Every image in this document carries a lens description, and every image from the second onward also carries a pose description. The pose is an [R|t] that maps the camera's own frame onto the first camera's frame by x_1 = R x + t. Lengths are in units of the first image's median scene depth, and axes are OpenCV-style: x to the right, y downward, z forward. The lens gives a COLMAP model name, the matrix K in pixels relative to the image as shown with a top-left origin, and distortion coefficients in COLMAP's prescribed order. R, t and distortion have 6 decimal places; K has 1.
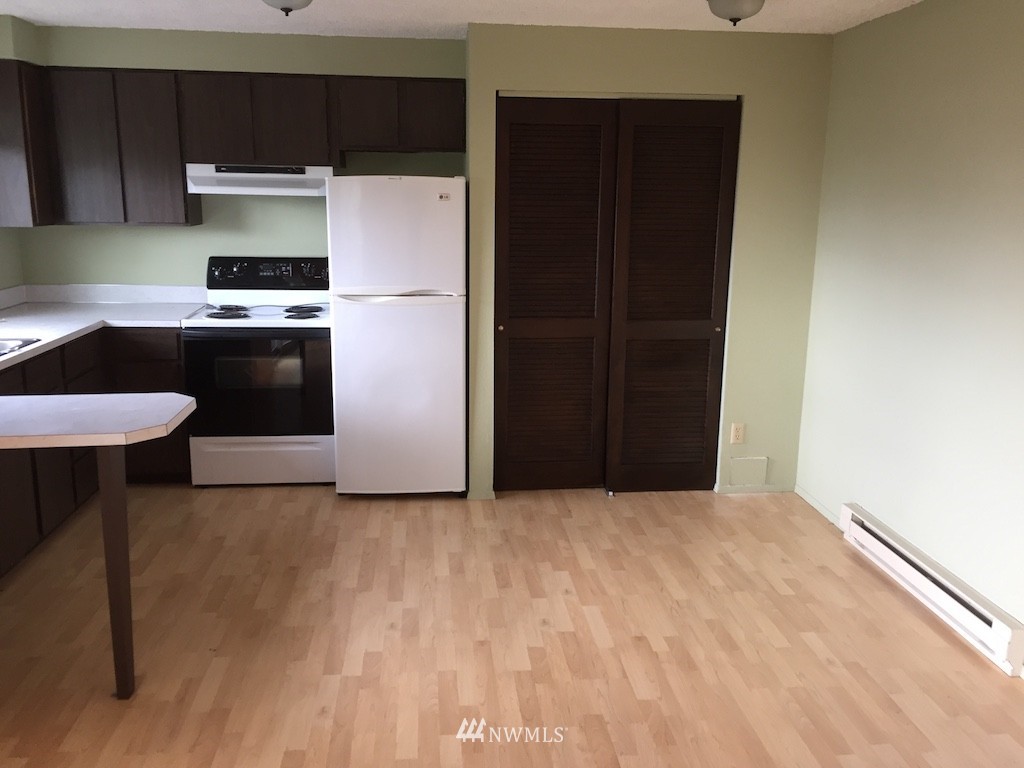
lens RADIAL K [[874.2, 0, 513.0], [0, 874.2, 380.6], [0, 0, 1]] dist [0.045620, -0.002234]
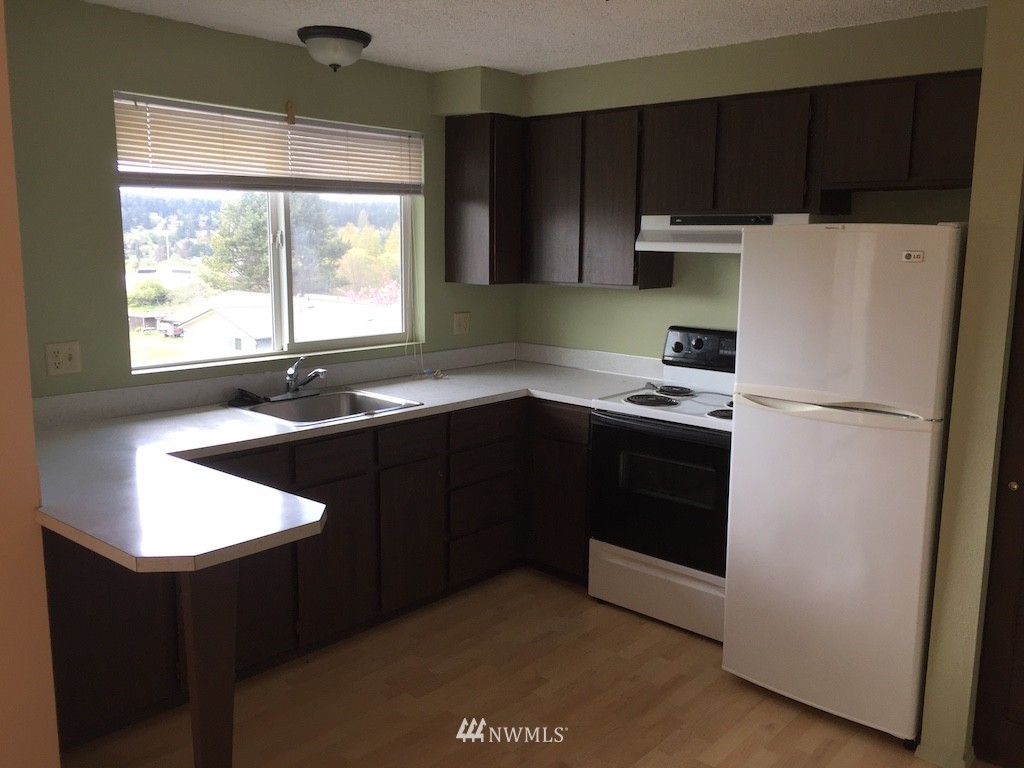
lens RADIAL K [[874.2, 0, 512.6], [0, 874.2, 388.6], [0, 0, 1]] dist [0.045620, -0.002234]
pose [[0.694160, 0.120275, -0.709701, 0.158198], [-0.158162, 0.987332, 0.012628, -0.076536], [0.702229, 0.103482, 0.704390, 0.353033]]
